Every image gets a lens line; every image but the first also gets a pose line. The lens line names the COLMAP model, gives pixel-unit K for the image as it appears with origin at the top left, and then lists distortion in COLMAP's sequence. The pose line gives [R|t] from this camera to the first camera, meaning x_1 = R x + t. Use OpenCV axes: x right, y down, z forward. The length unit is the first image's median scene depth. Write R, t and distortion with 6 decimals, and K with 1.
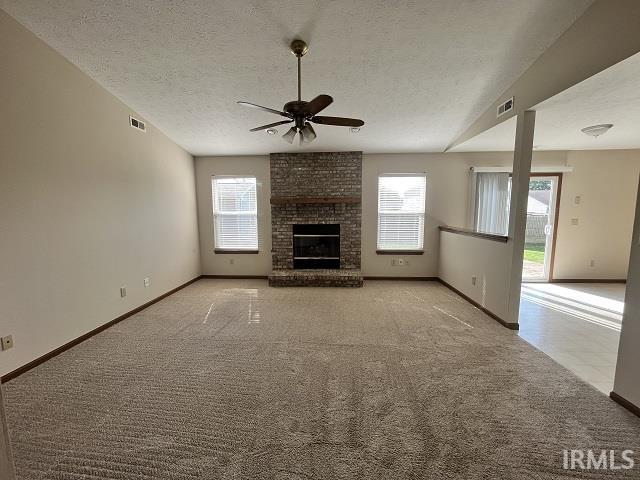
lens RADIAL K [[259.4, 0, 319.1], [0, 259.4, 242.8], [0, 0, 1]] dist [-0.000969, -0.000063]
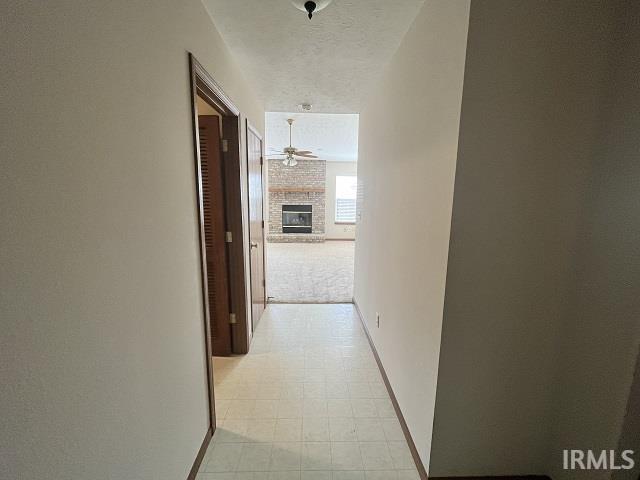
lens RADIAL K [[259.4, 0, 316.3], [0, 259.4, 241.2], [0, 0, 1]] dist [-0.000969, -0.000063]
pose [[0.997598, 0.006808, 0.068935, -0.001639], [-0.010067, 0.998842, 0.047041, 0.076225], [-0.068535, -0.047622, 0.996511, -0.613002]]
